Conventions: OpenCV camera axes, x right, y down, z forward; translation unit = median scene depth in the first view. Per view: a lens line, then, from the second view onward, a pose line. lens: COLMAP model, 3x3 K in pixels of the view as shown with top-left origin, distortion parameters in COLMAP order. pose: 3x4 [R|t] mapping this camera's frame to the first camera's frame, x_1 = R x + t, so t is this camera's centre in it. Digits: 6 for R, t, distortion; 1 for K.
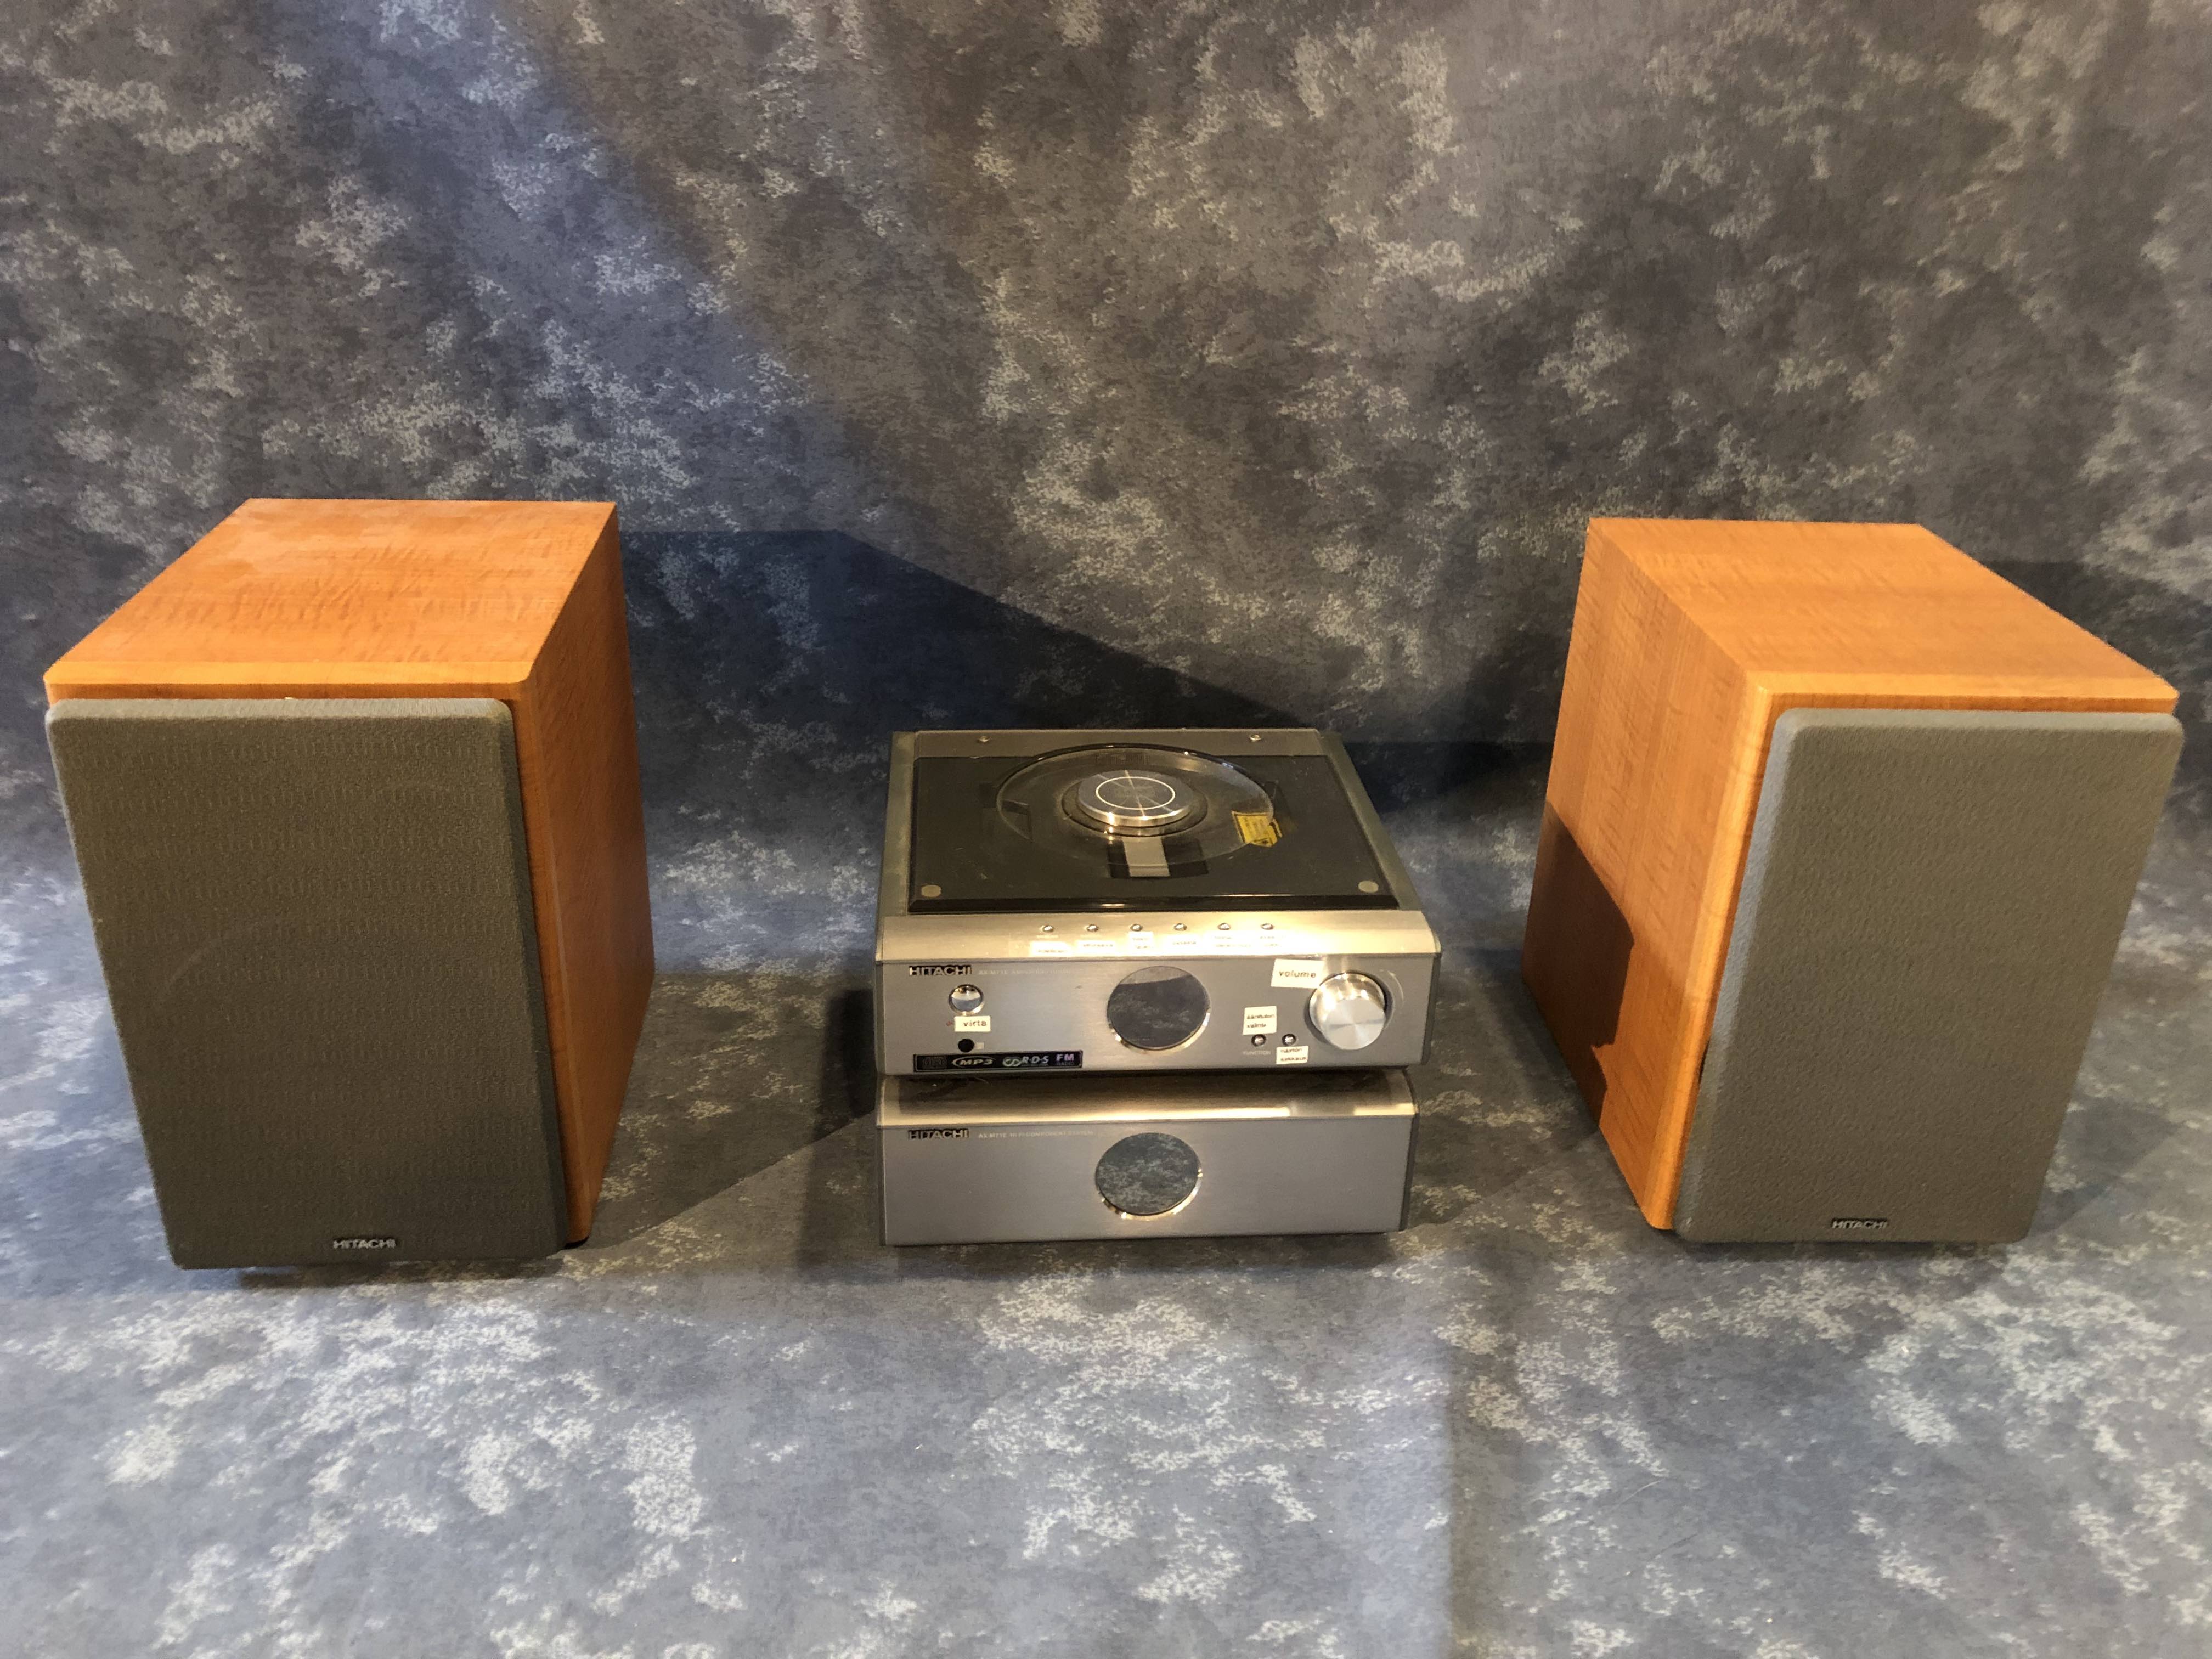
lens RADIAL K [[1634.6, 0, 1106.0], [0, 1634.6, 829.5], [0, 0, 1]] dist [0.009498, -0.009319]
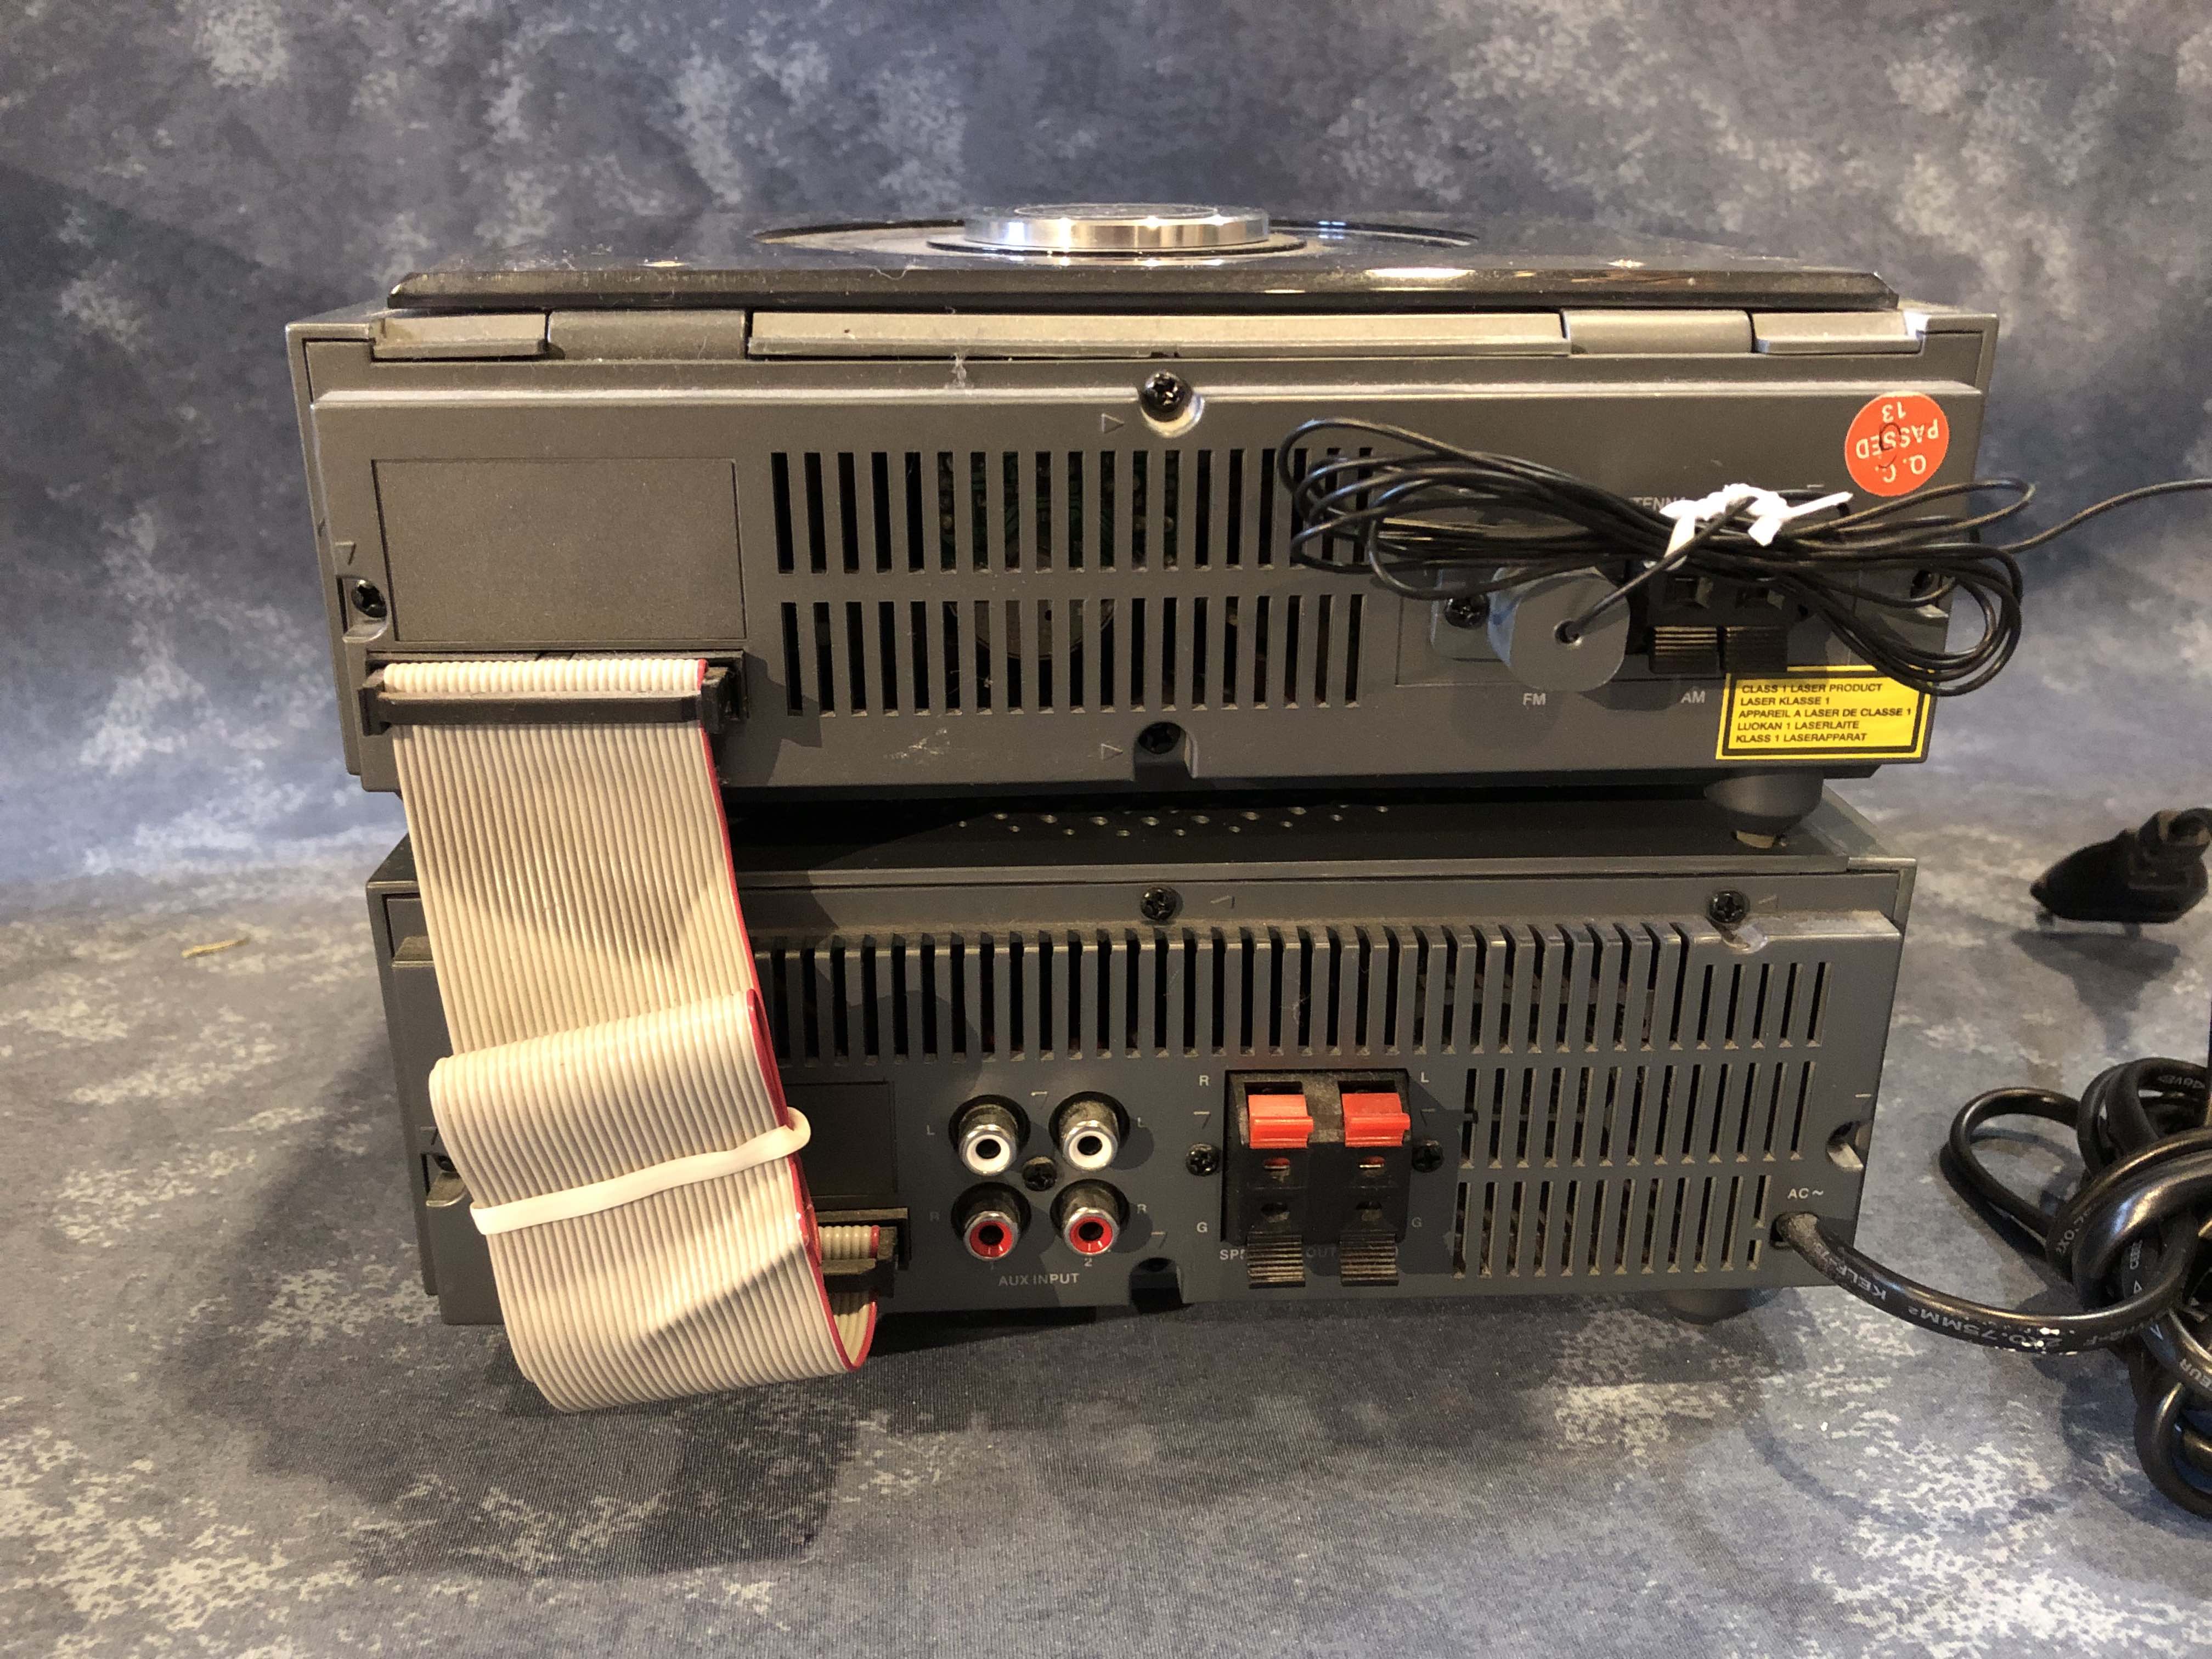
lens RADIAL K [[1674.0, 0, 1052.7], [0, 1674.0, 834.6], [0, 0, 1]] dist [-0.008194, -0.002995]
pose [[0.999164, -0.040656, -0.004226, -0.154803], [0.040046, 0.994369, -0.098117, 0.121260], [0.008192, 0.097866, 0.995166, 0.480511]]
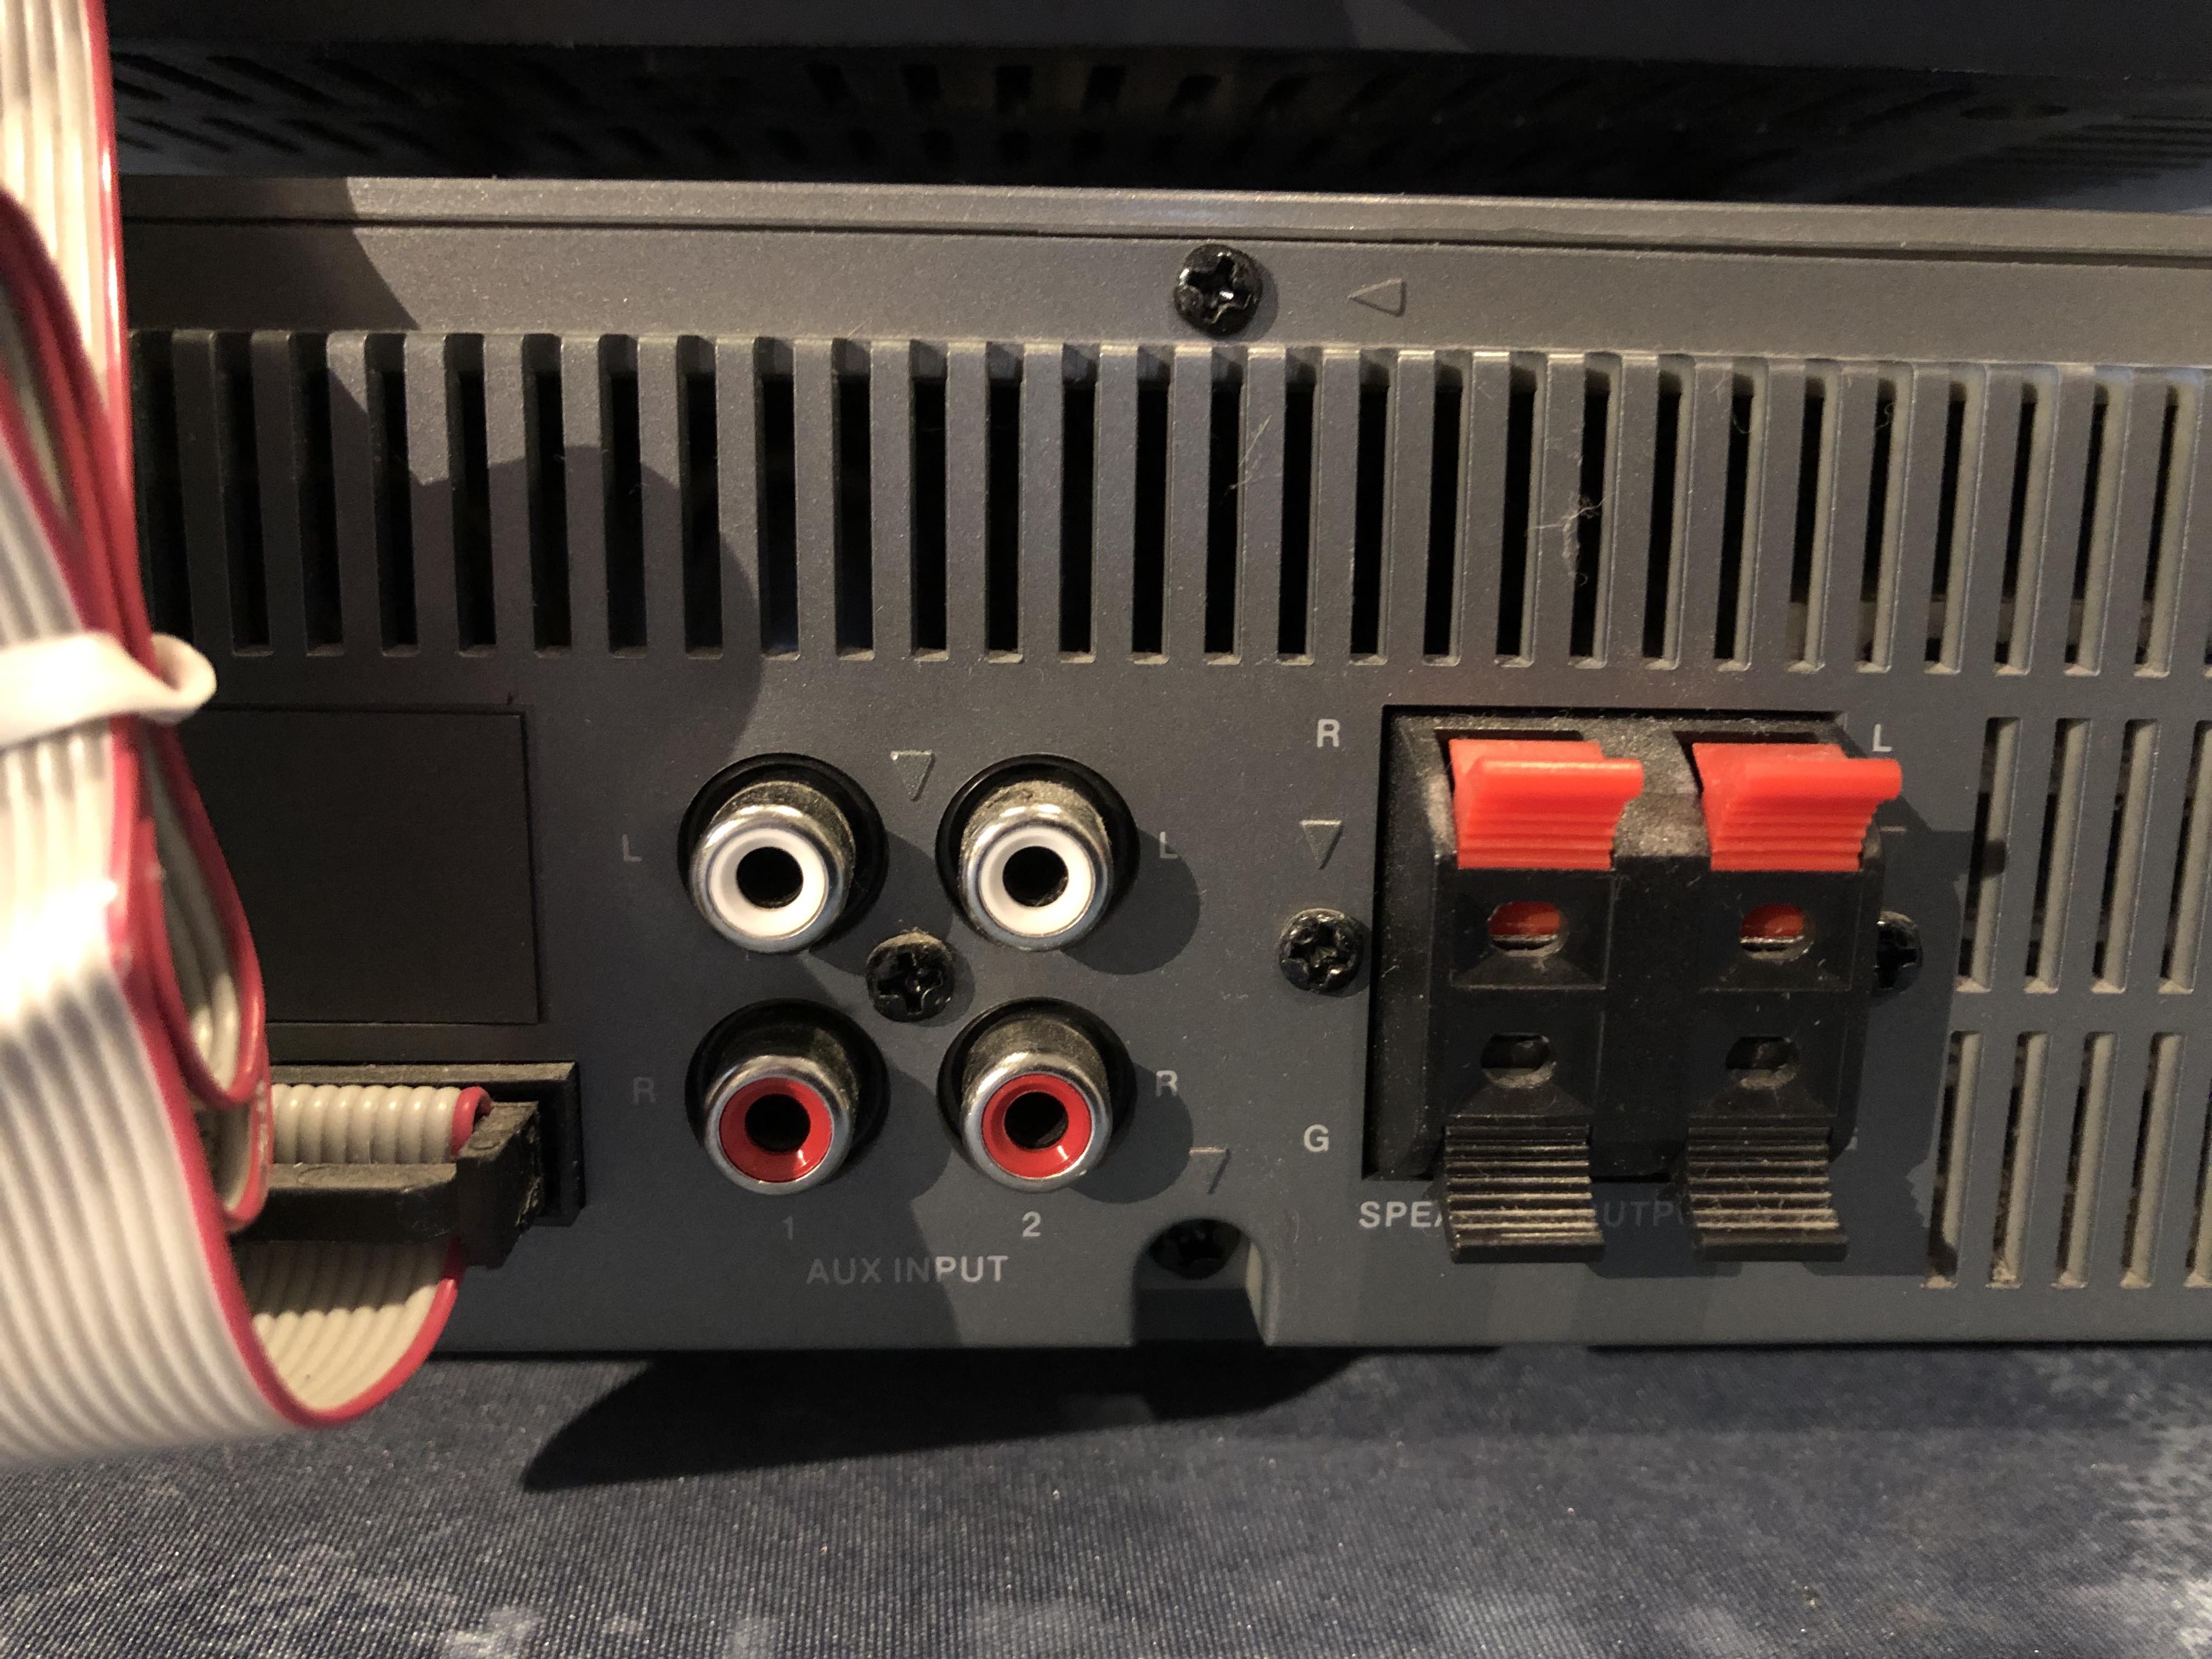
lens RADIAL K [[1682.6, 0, 1061.0], [0, 1682.6, 977.7], [0, 0, 1]] dist [-0.019966, -0.002711]
pose [[0.999680, -0.025260, -0.001342, -0.150613], [0.024416, 0.977427, -0.209857, 0.169966], [0.006613, 0.209757, 0.977731, 0.643871]]
